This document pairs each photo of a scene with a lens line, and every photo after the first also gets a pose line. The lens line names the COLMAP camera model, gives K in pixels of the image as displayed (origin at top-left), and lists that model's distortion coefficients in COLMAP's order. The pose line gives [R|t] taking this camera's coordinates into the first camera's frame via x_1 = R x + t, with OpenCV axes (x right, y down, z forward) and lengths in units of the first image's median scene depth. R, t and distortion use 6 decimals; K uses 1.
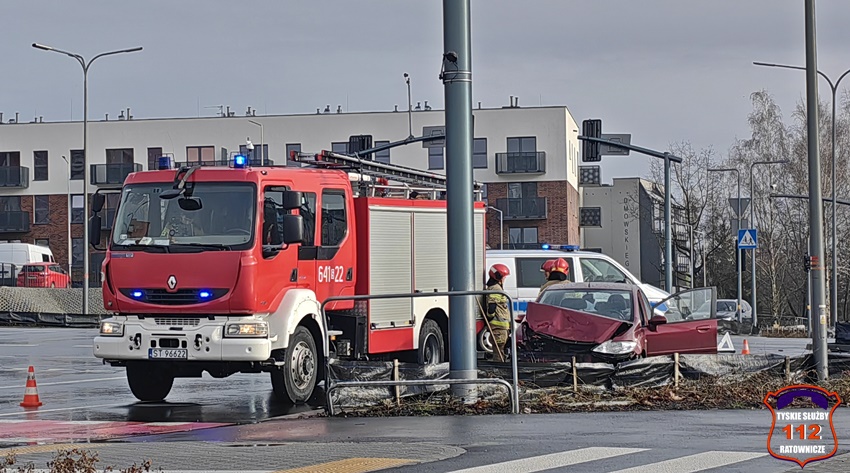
lens RADIAL K [[2276.3, 0, 369.5], [0, 2276.3, 220.0], [0, 0, 1]] dist [0.585179, 0.000000]
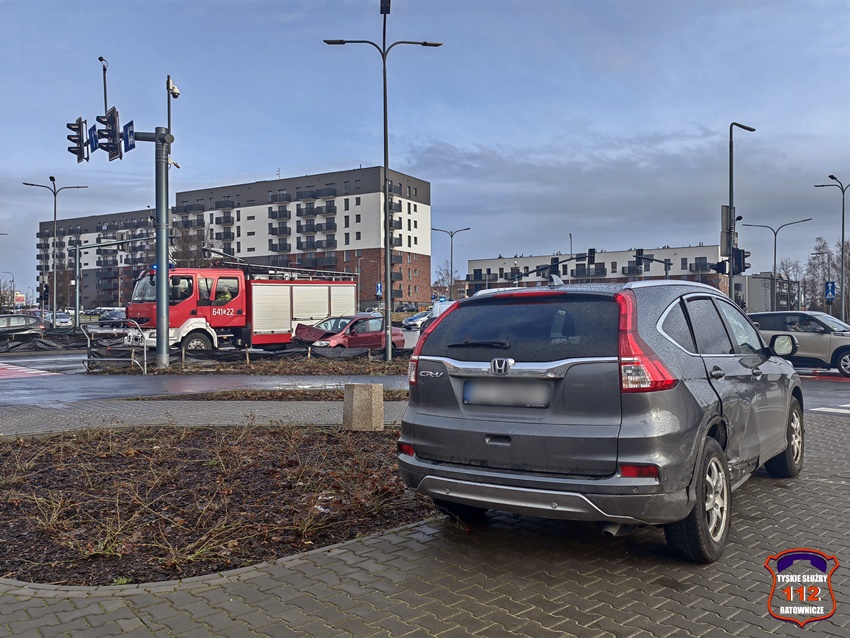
lens RADIAL K [[751.2, 0, 439.1], [0, 751.2, 323.1], [0, 0, 1]] dist [0.071286, -0.077957]
pose [[0.933916, 0.006510, -0.357434, 0.501417], [0.008965, 0.999093, 0.041620, 0.004518], [0.357380, -0.042074, 0.933011, 0.337377]]
